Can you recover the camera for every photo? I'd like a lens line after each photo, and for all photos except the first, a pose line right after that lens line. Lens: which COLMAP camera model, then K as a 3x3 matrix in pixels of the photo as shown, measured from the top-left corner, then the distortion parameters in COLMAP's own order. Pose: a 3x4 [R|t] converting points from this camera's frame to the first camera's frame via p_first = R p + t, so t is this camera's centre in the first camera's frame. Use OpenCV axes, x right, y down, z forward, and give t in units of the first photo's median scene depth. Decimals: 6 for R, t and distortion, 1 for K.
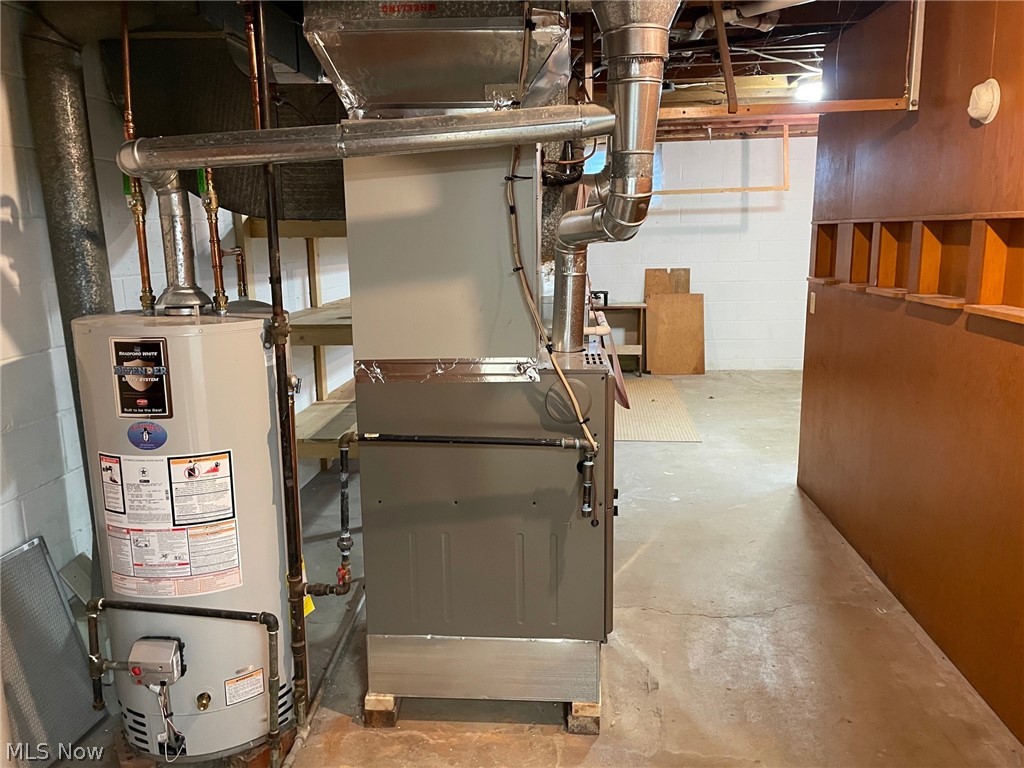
lens RADIAL K [[771.9, 0, 504.3], [0, 771.9, 383.9], [0, 0, 1]] dist [0.080457, -0.100662]
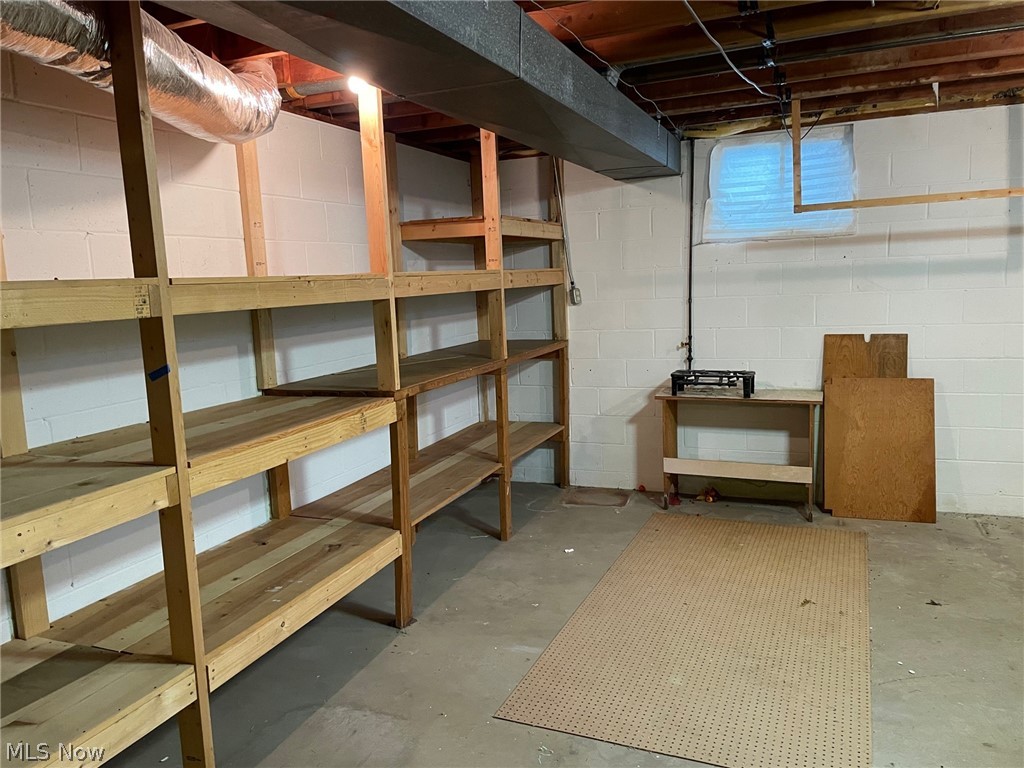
lens RADIAL K [[771.9, 0, 513.3], [0, 771.9, 374.4], [0, 0, 1]] dist [0.080457, -0.100662]
pose [[0.956539, 0.017163, -0.291100, 0.131393], [-0.032118, 0.998394, -0.046673, -0.084181], [0.289832, 0.053994, 0.955553, 0.371719]]
